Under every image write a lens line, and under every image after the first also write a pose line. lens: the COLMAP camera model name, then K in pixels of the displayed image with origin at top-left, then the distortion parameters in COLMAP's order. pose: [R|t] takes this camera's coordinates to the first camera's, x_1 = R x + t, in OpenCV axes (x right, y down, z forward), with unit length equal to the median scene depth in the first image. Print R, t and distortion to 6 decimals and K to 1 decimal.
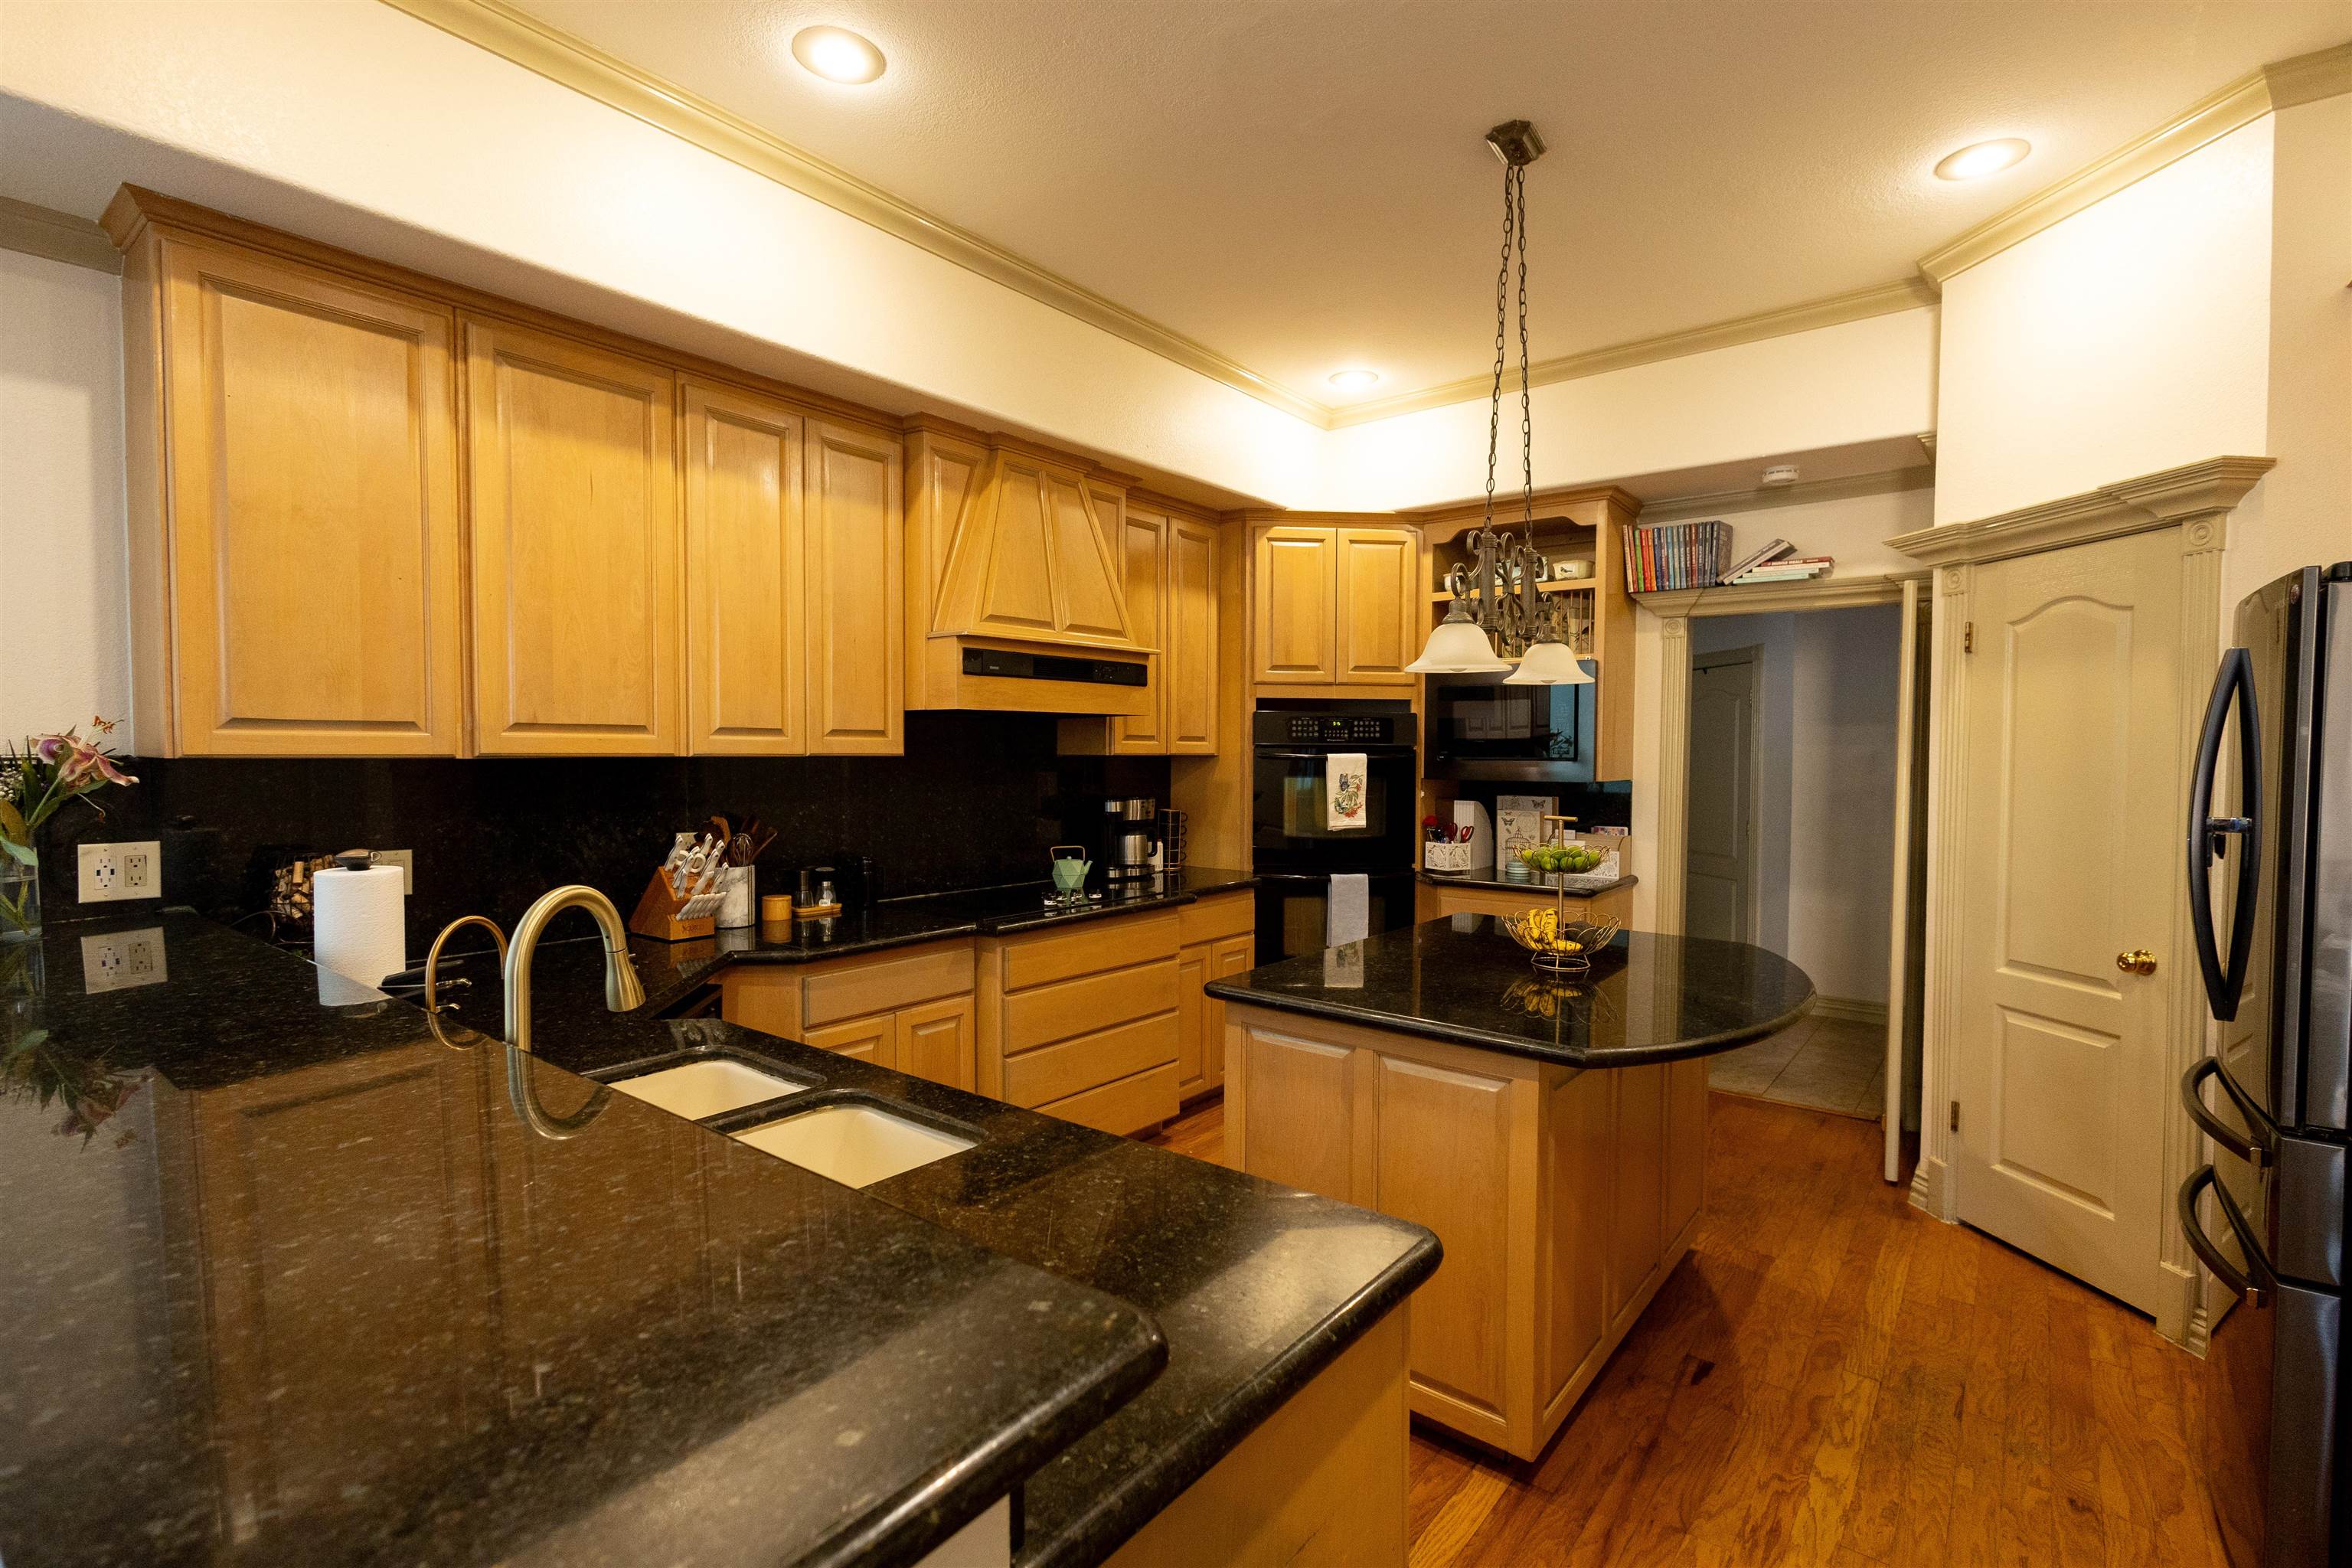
lens RADIAL K [[1082.3, 0, 1173.3], [0, 1082.3, 781.1], [0, 0, 1]] dist [0.017360, -0.003764]
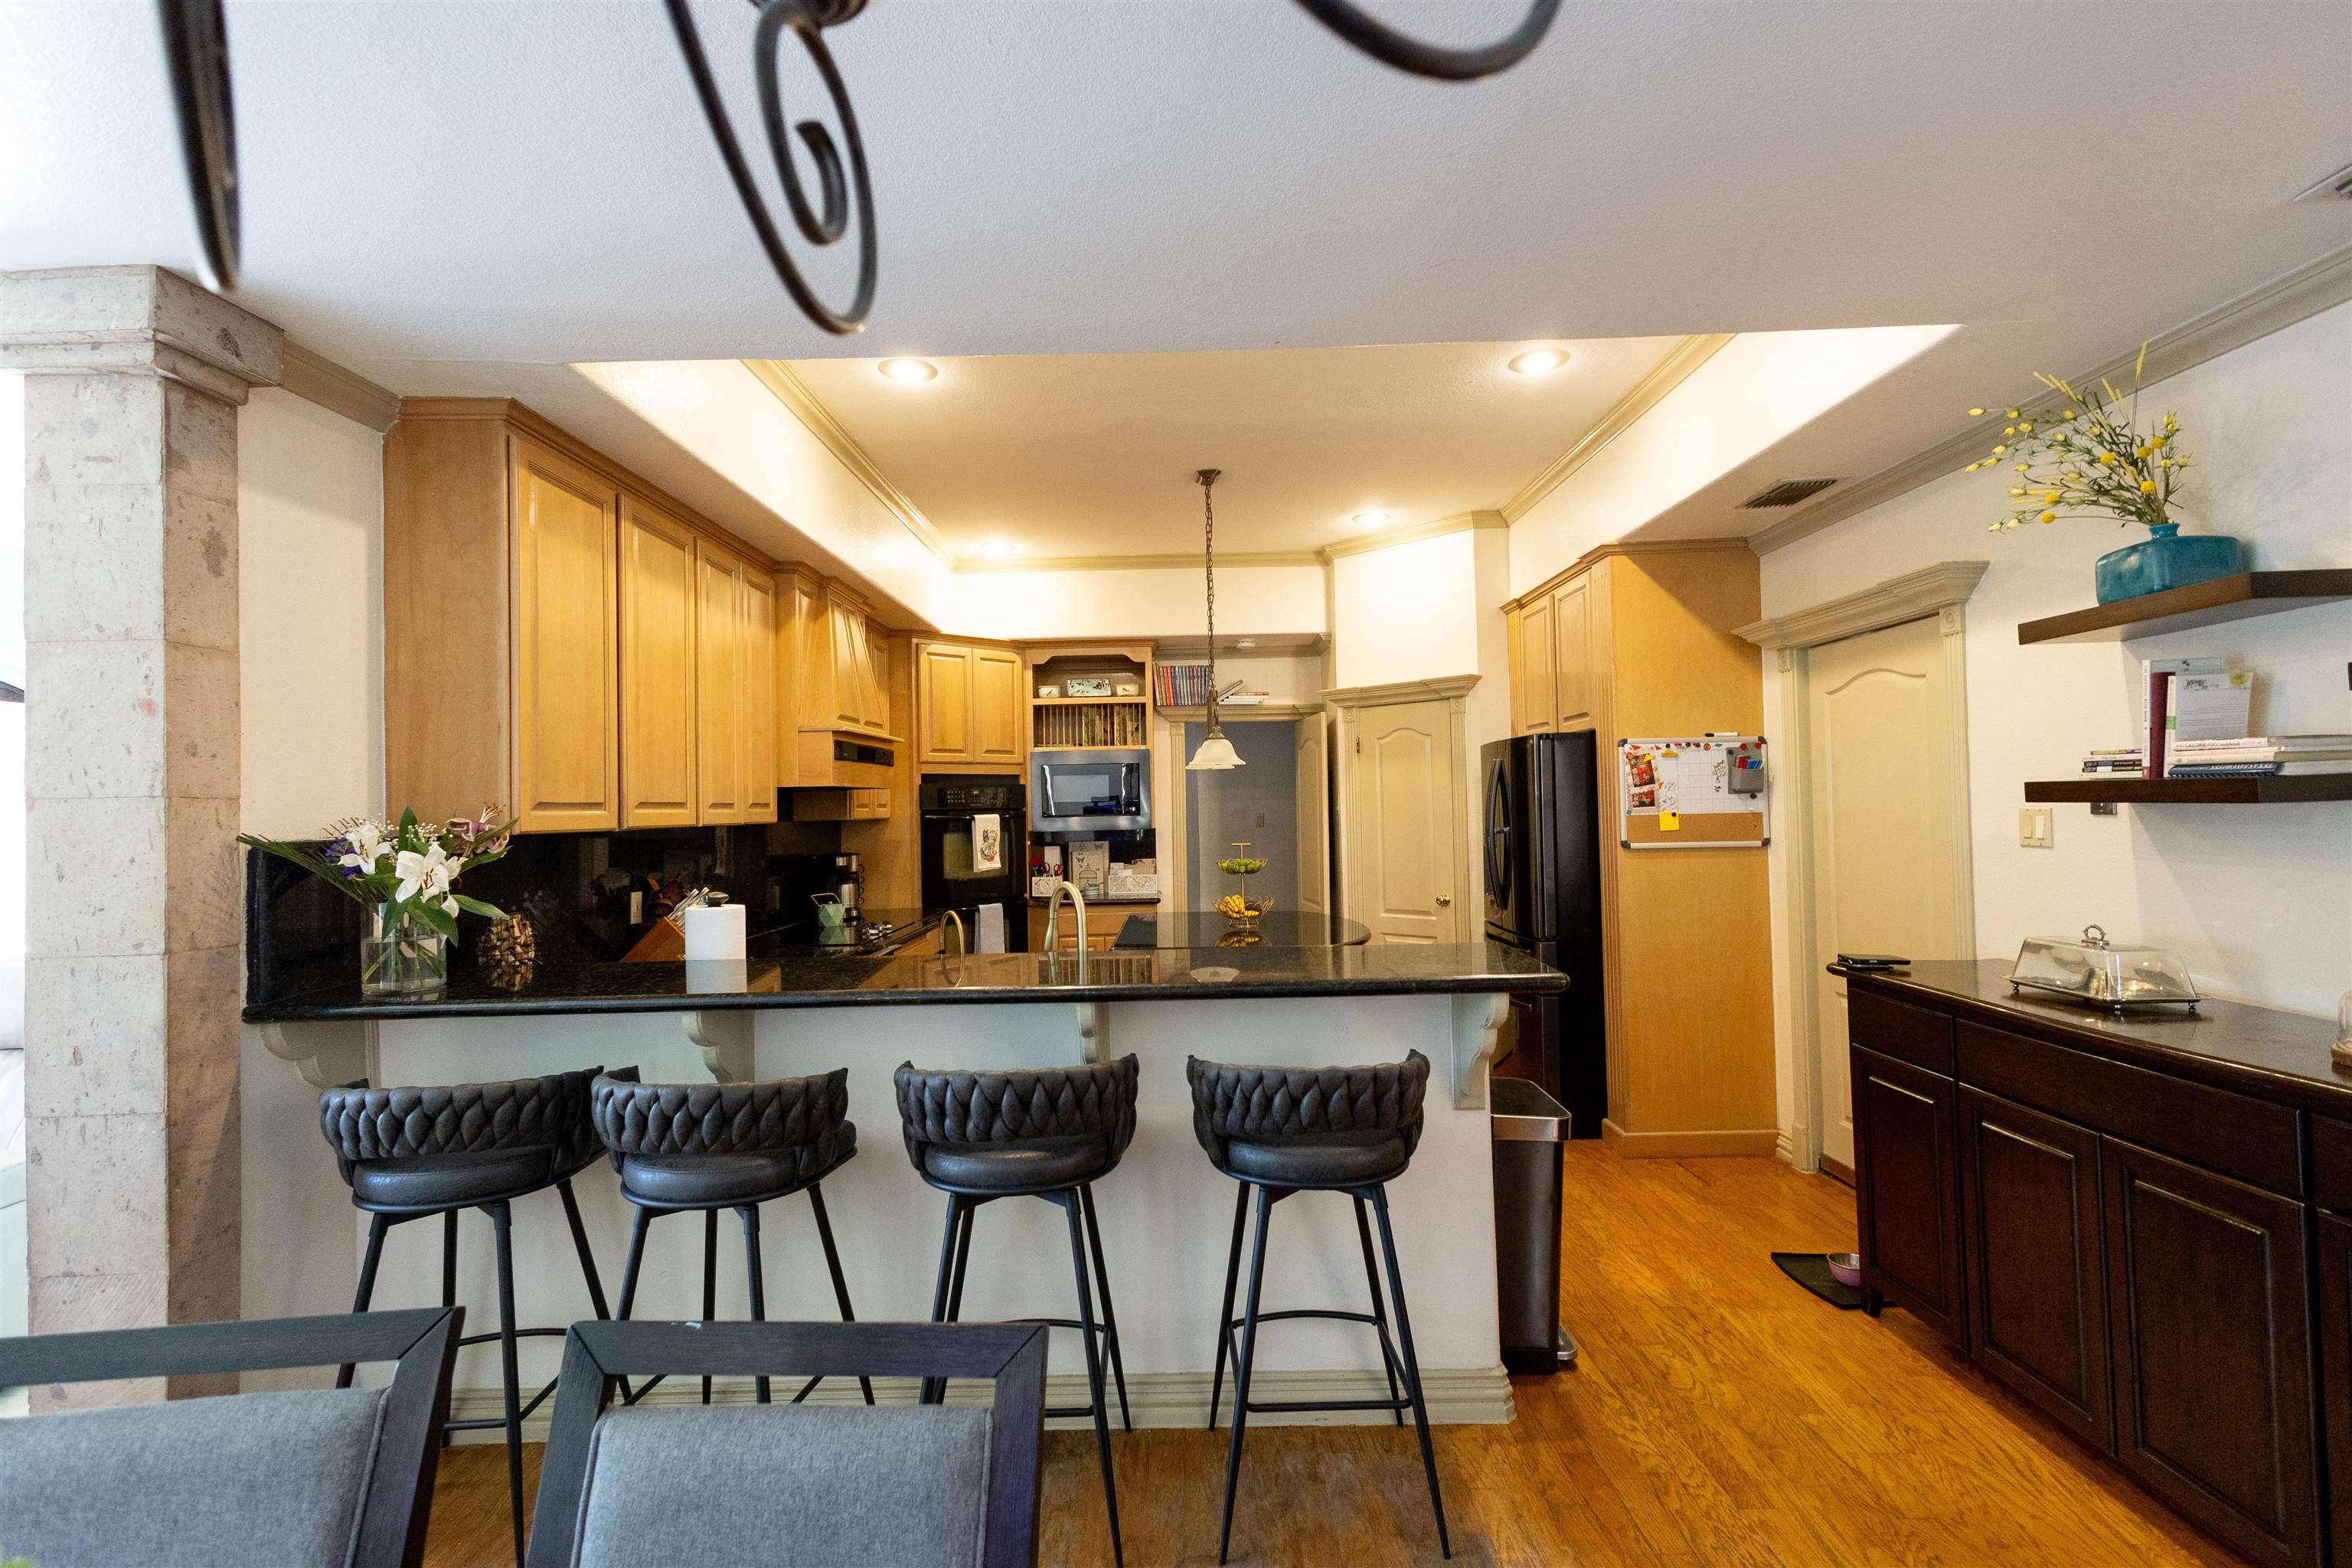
lens RADIAL K [[1077.5, 0, 1176.0], [0, 1077.5, 784.0], [0, 0, 1]] dist [0.016744, -0.005655]
pose [[0.787678, -0.007653, 0.616039, -0.643749], [0.042173, 0.998247, -0.041522, 0.003022], [-0.614642, 0.058686, 0.786620, -0.275277]]
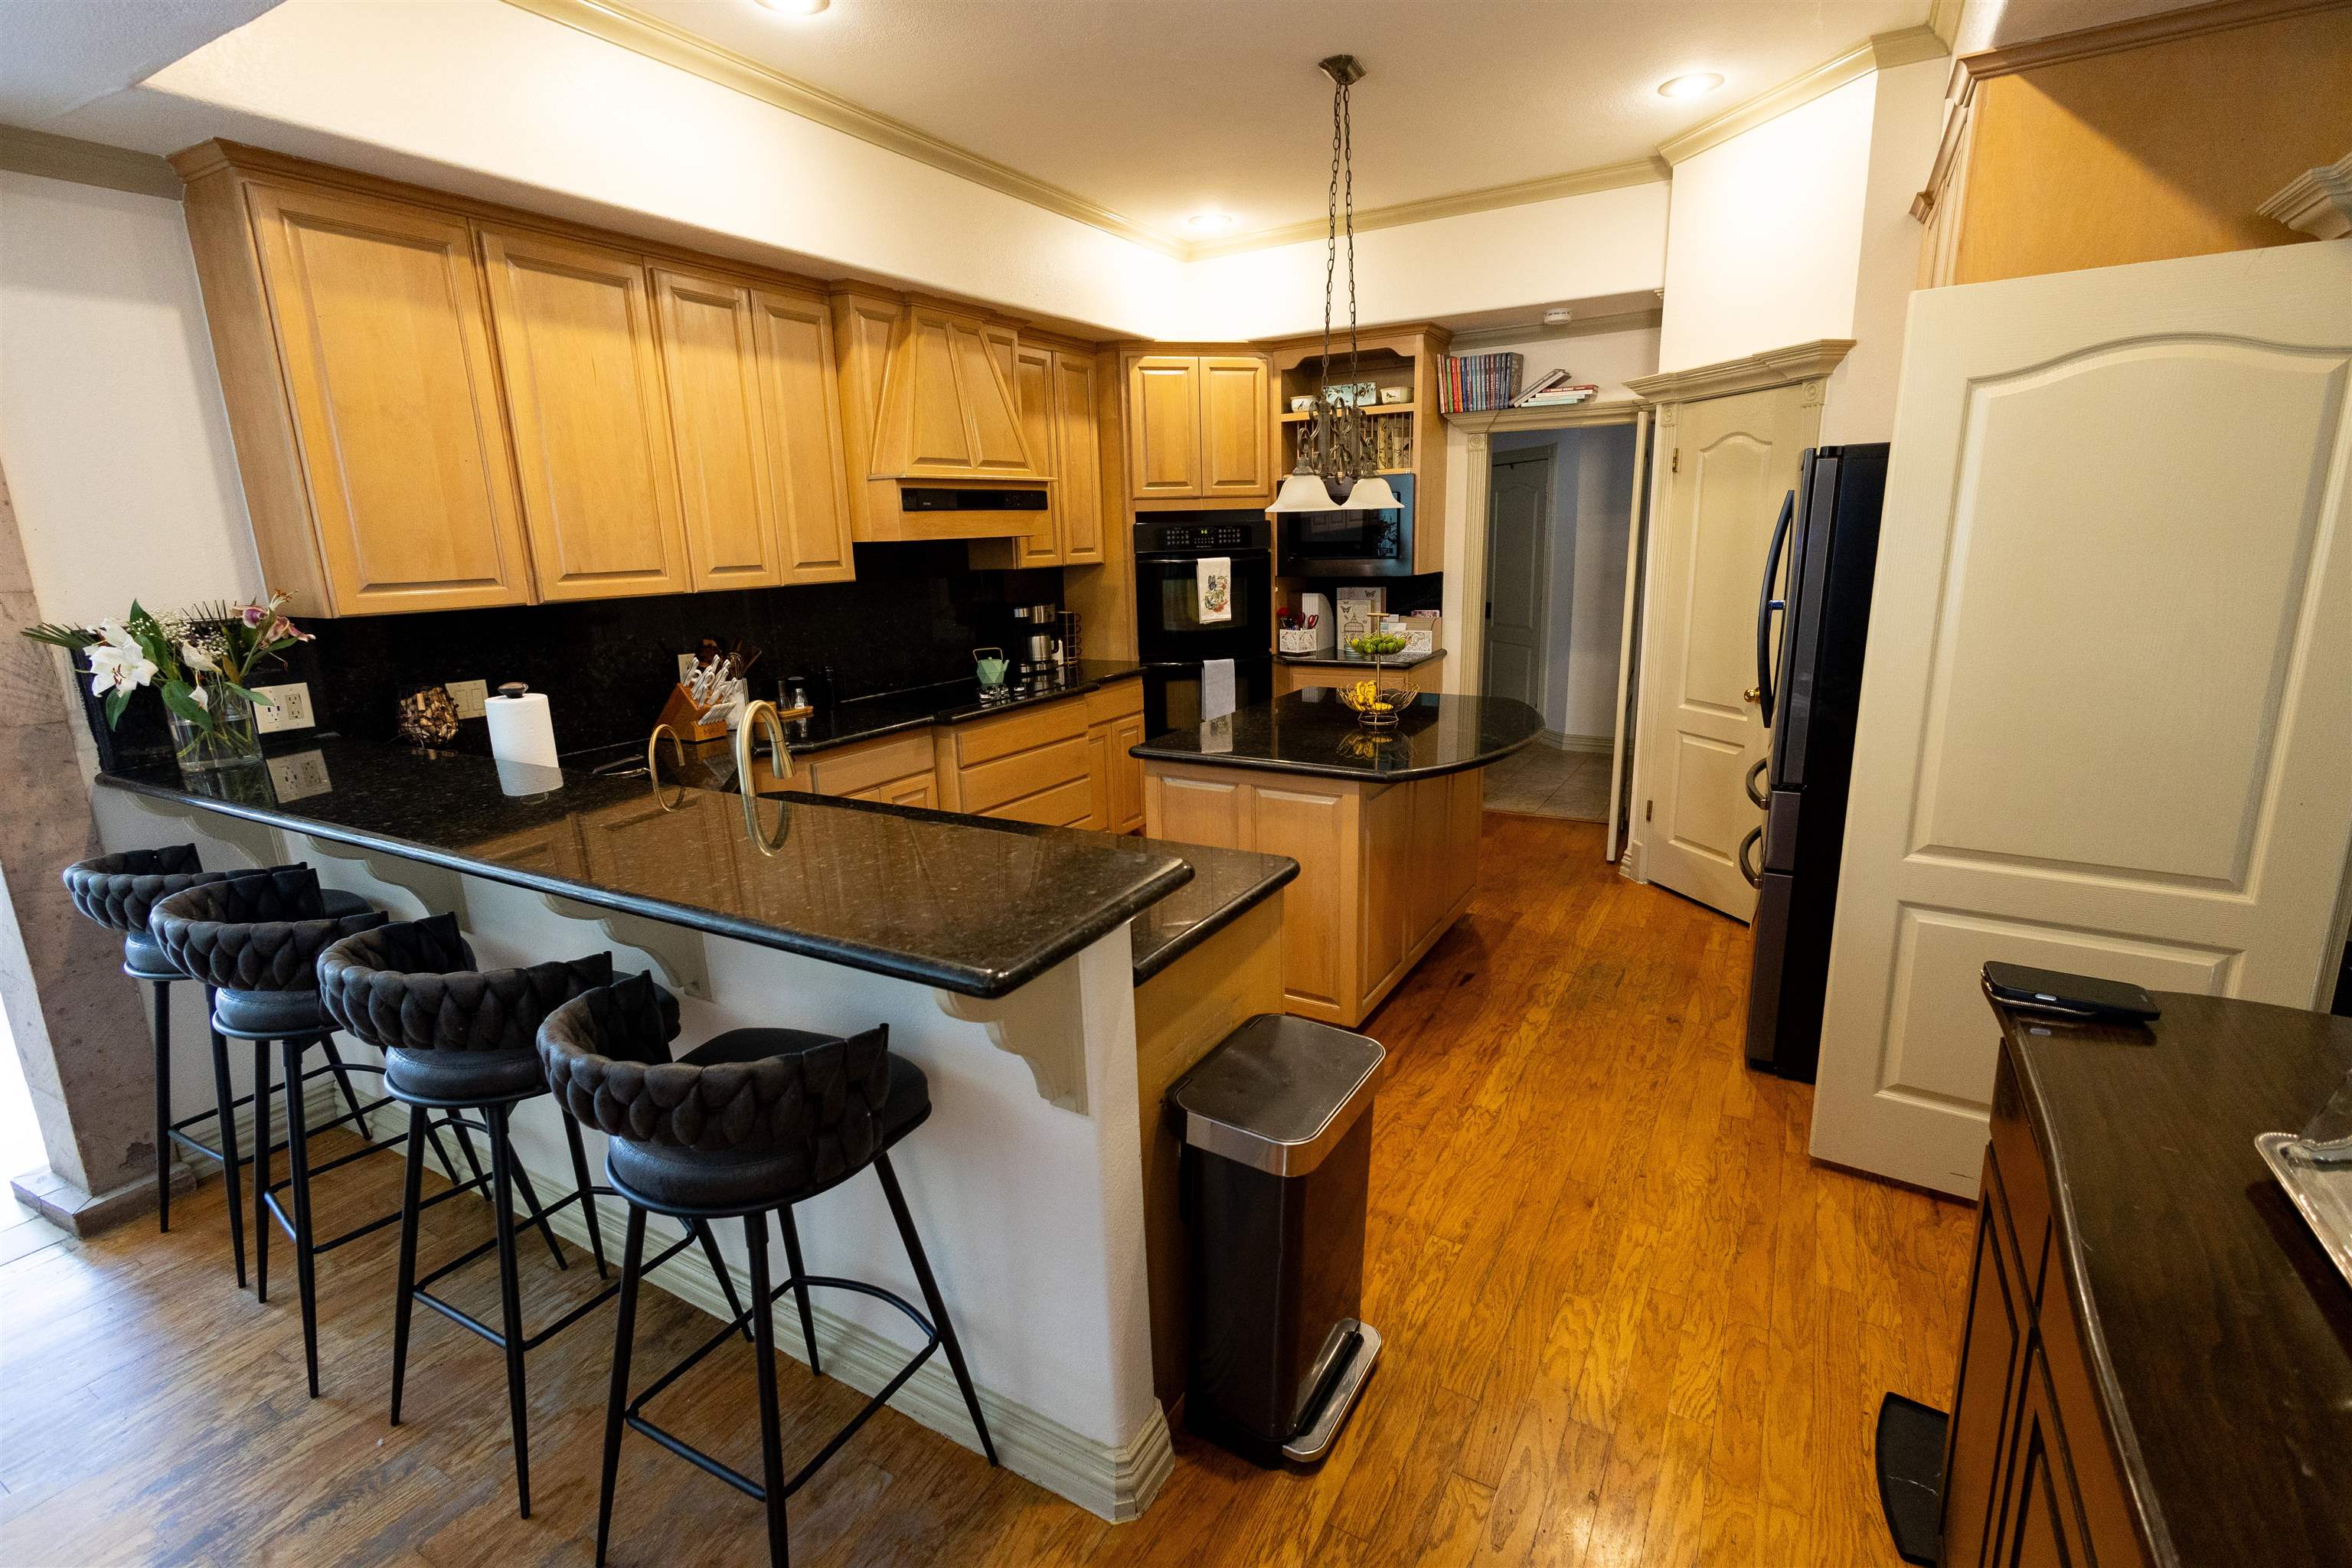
lens RADIAL K [[1089.1, 0, 1180.4], [0, 1089.1, 766.1], [0, 0, 1]] dist [0.024856, -0.000544]
pose [[0.988916, -0.062305, 0.134768, -0.067407], [0.036533, 0.981895, 0.185868, -0.033066], [-0.143909, -0.178884, 0.973289, -0.261146]]
